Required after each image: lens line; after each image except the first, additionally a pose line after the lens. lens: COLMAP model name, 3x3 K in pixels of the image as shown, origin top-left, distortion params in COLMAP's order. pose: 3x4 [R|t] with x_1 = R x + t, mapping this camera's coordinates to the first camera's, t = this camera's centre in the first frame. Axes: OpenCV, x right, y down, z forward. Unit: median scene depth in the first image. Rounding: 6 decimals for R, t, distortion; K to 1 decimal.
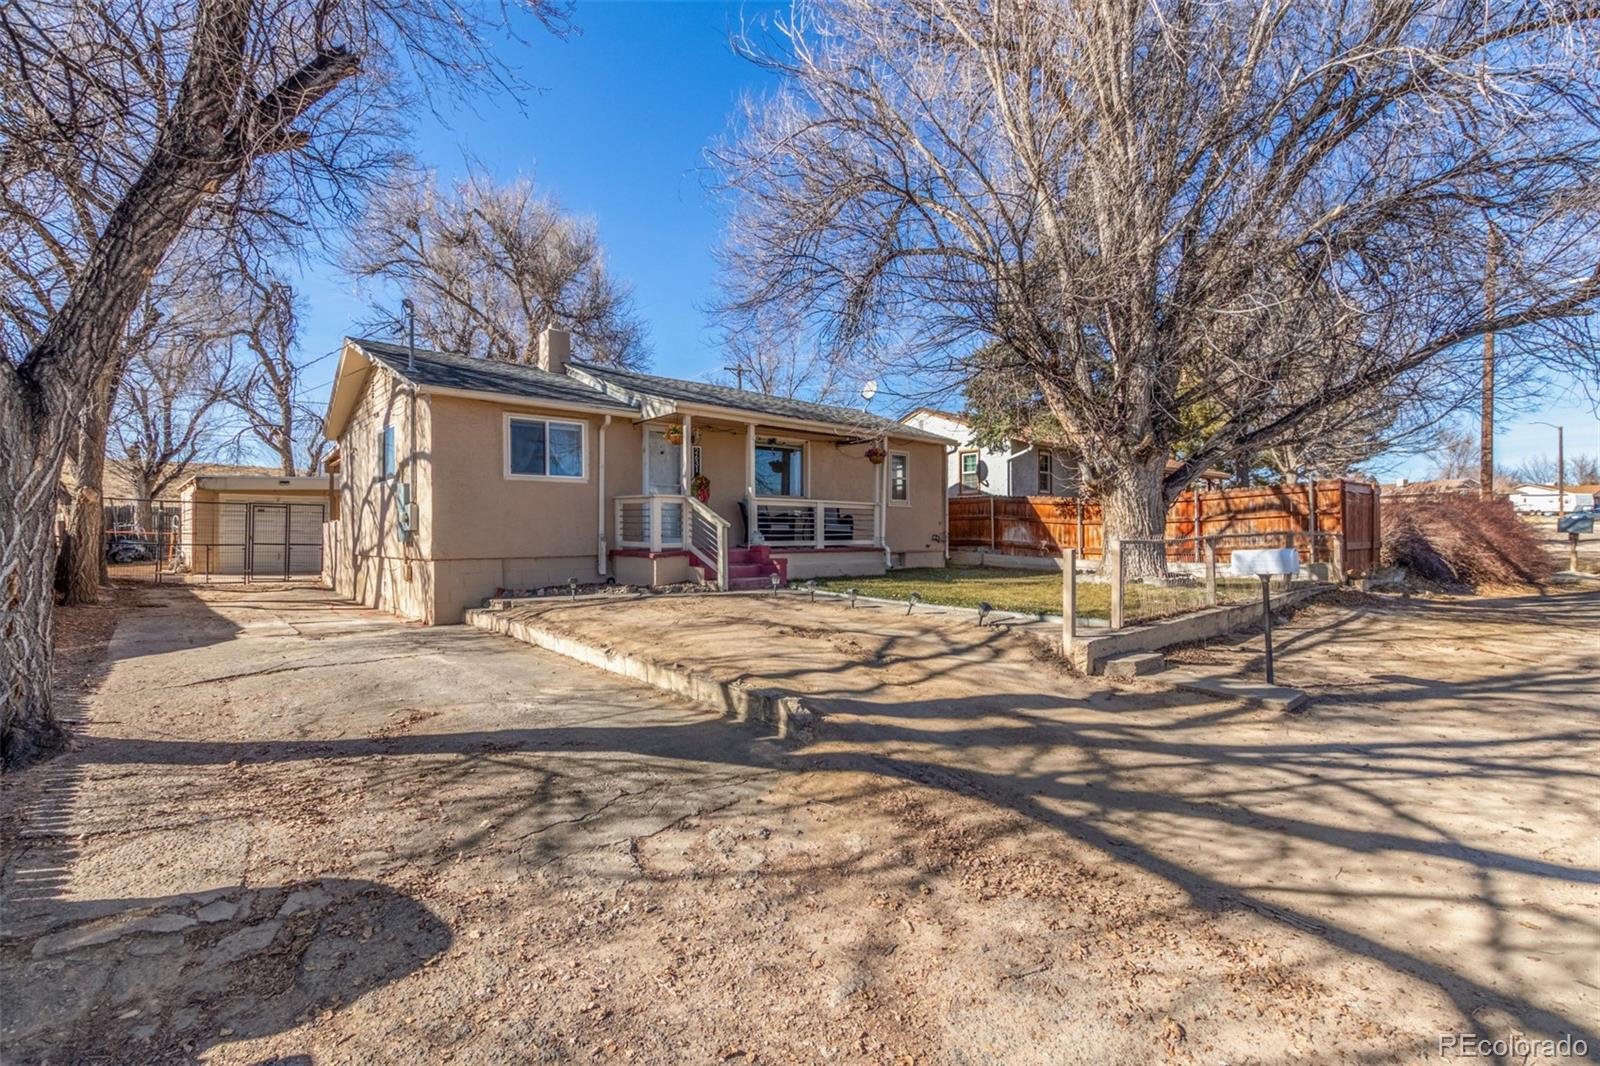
lens RADIAL K [[740.6, 0, 799.7], [0, 740.6, 526.1], [0, 0, 1]] dist [0.006597, 0.000555]
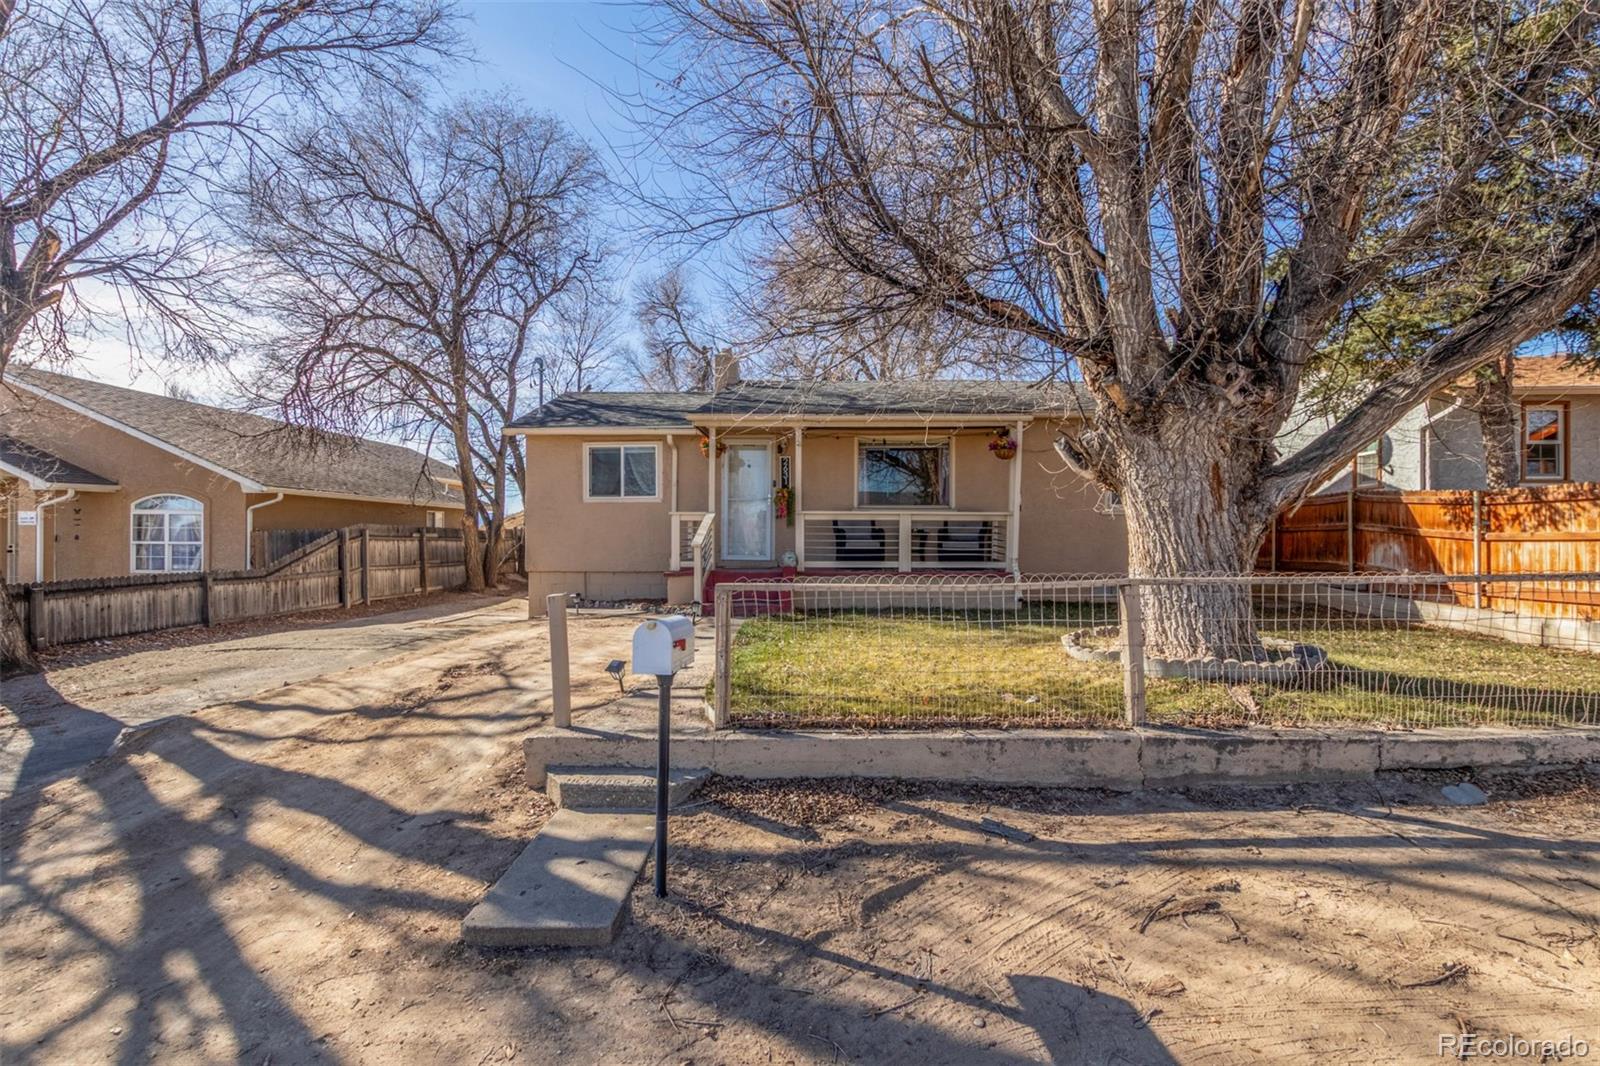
lens RADIAL K [[740.6, 0, 792.9], [0, 740.6, 534.2], [0, 0, 1]] dist [0.006597, 0.000555]
pose [[0.703603, -0.000657, -0.710593, 0.512747], [0.003234, 0.999992, 0.002277, -0.012245], [0.710586, -0.003900, 0.703600, 0.348610]]
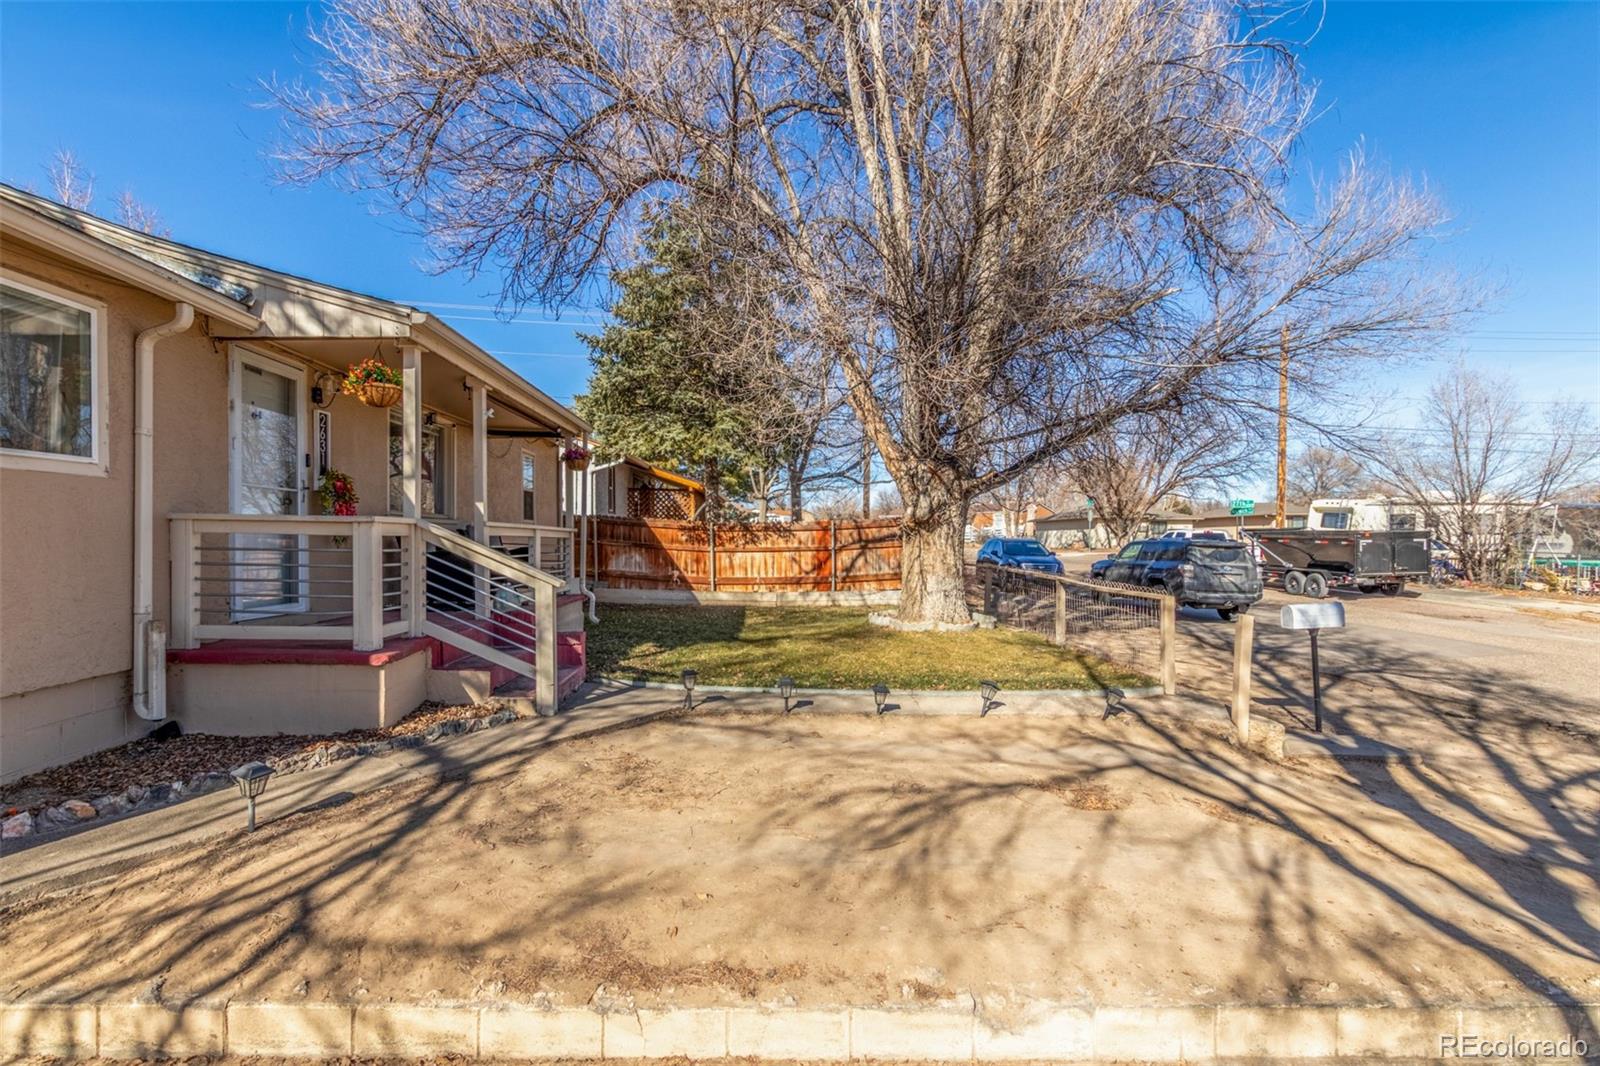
lens RADIAL K [[740.6, 0, 792.5], [0, 740.6, 542.7], [0, 0, 1]] dist [0.006597, 0.000555]
pose [[0.639757, -0.001192, 0.768577, -0.308457], [-0.009514, 0.999910, 0.009470, -0.028167], [-0.768519, -0.013371, 0.639688, 0.441028]]
